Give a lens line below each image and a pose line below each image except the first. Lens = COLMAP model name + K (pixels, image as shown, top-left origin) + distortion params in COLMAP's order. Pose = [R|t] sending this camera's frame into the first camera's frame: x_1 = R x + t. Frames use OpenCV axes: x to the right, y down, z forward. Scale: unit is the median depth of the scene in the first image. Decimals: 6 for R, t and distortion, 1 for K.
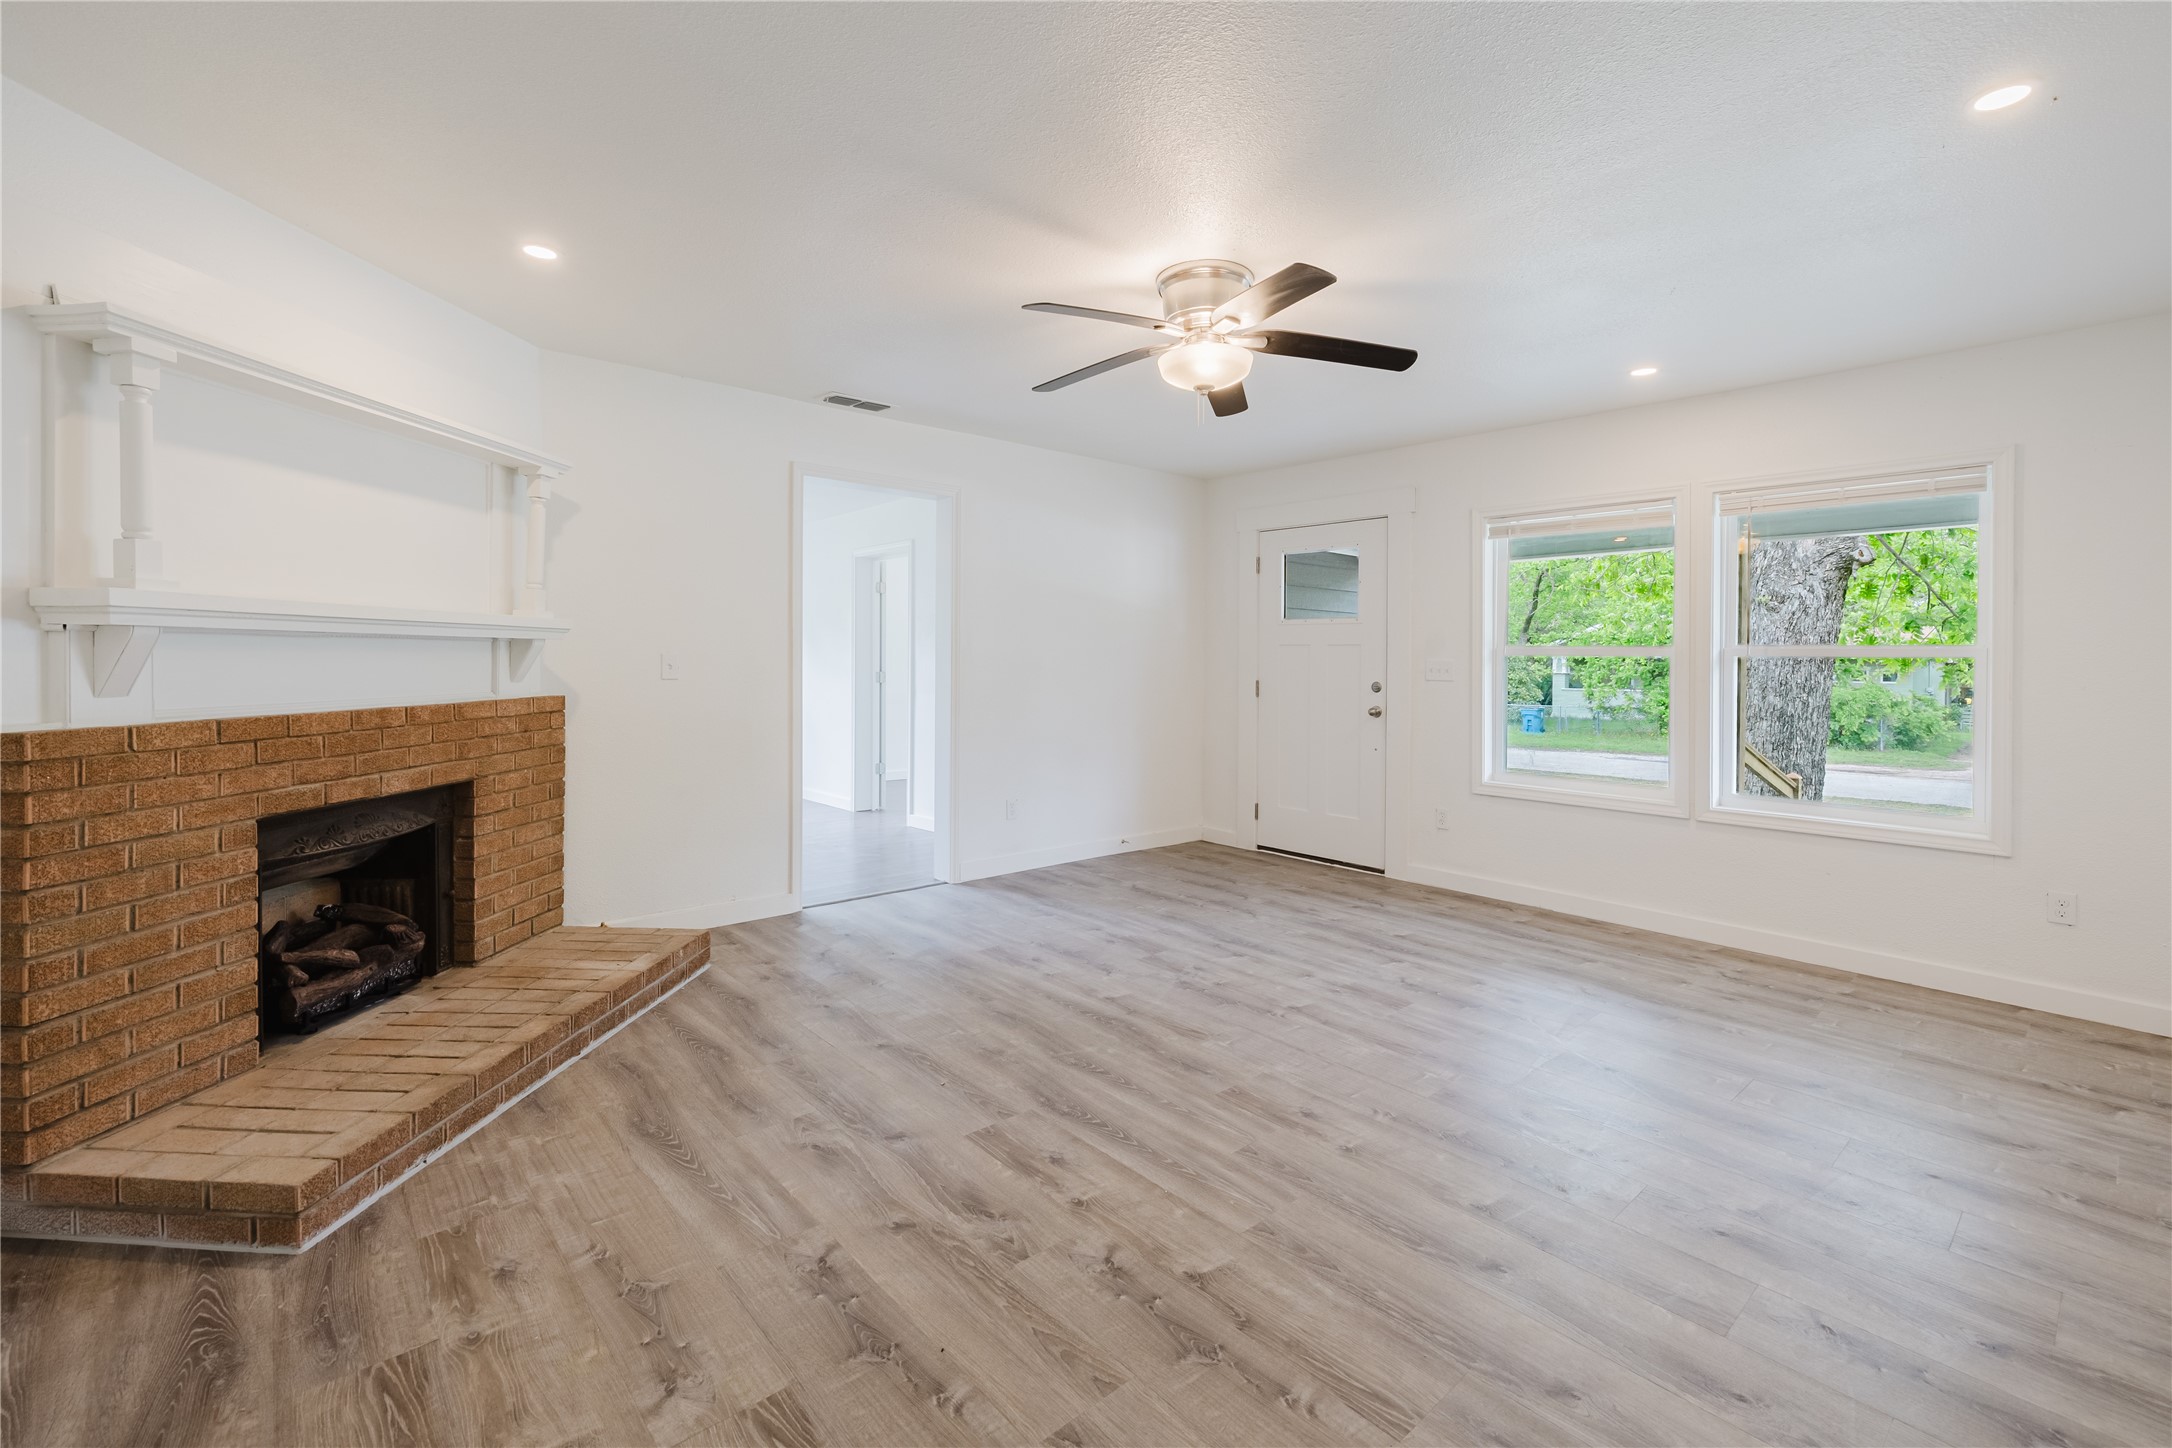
lens RADIAL K [[955.2, 0, 1055.6], [0, 955.2, 657.2], [0, 0, 1]] dist [-0.010639, -0.000169]
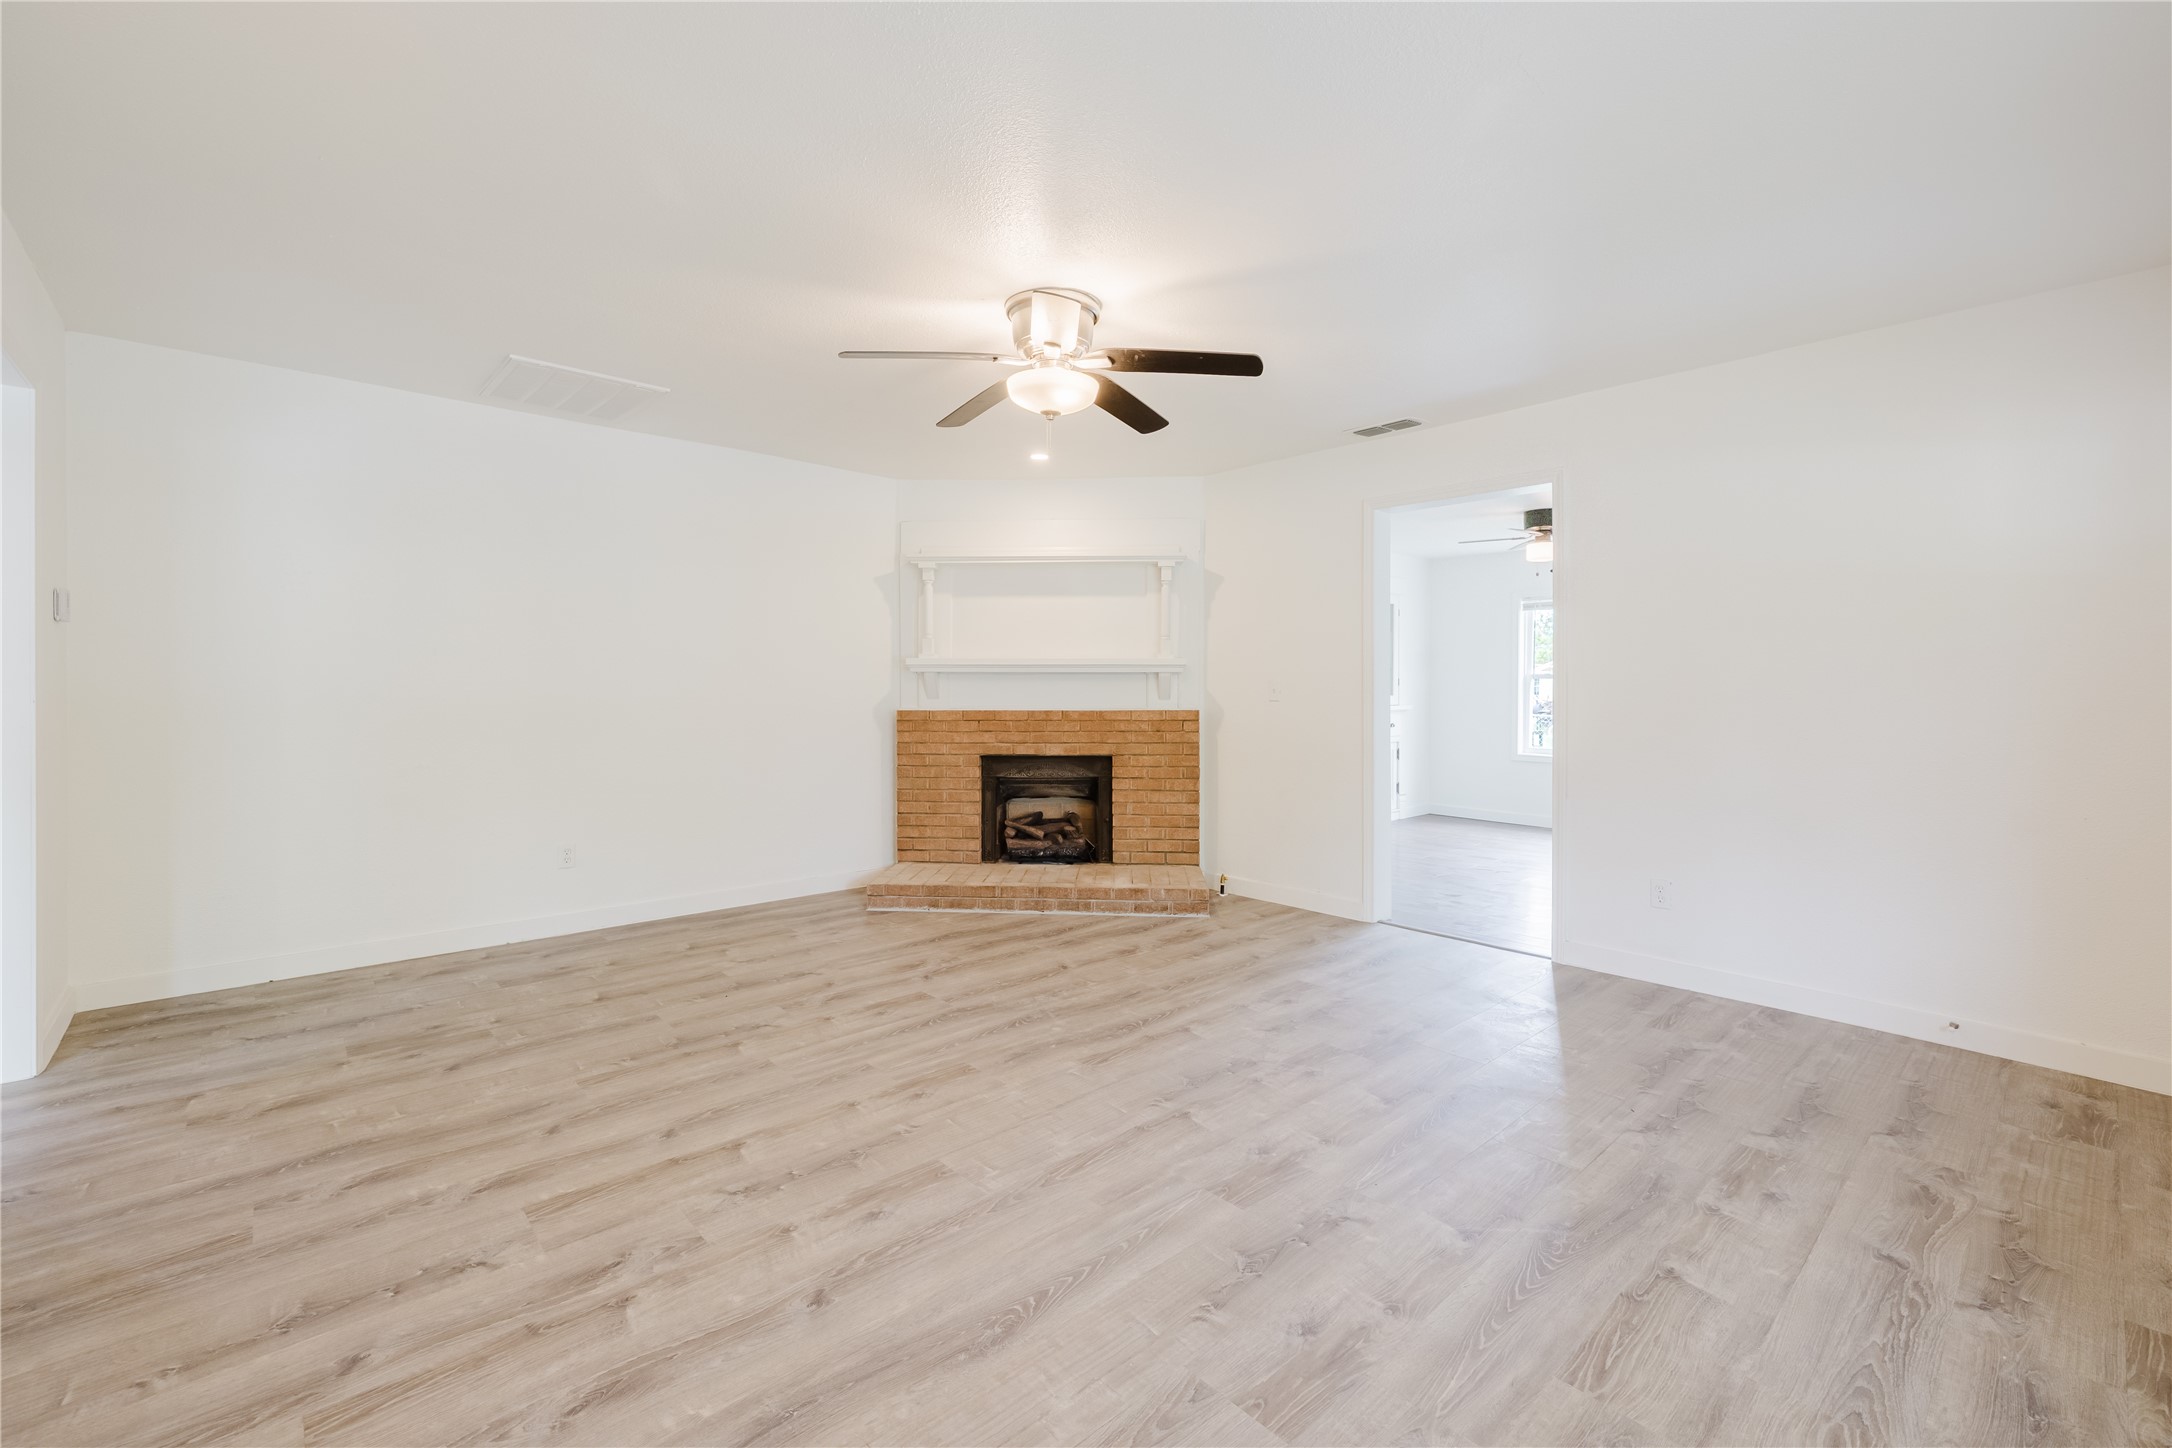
lens RADIAL K [[918.2, 0, 1078.4], [0, 918.2, 689.3], [0, 0, 1]] dist [0.007329, -0.000709]
pose [[0.012616, -0.005319, -0.999906, 1.167097], [-0.002282, 0.999983, -0.005349, 0.020604], [0.999918, 0.002349, 0.012604, 1.035946]]
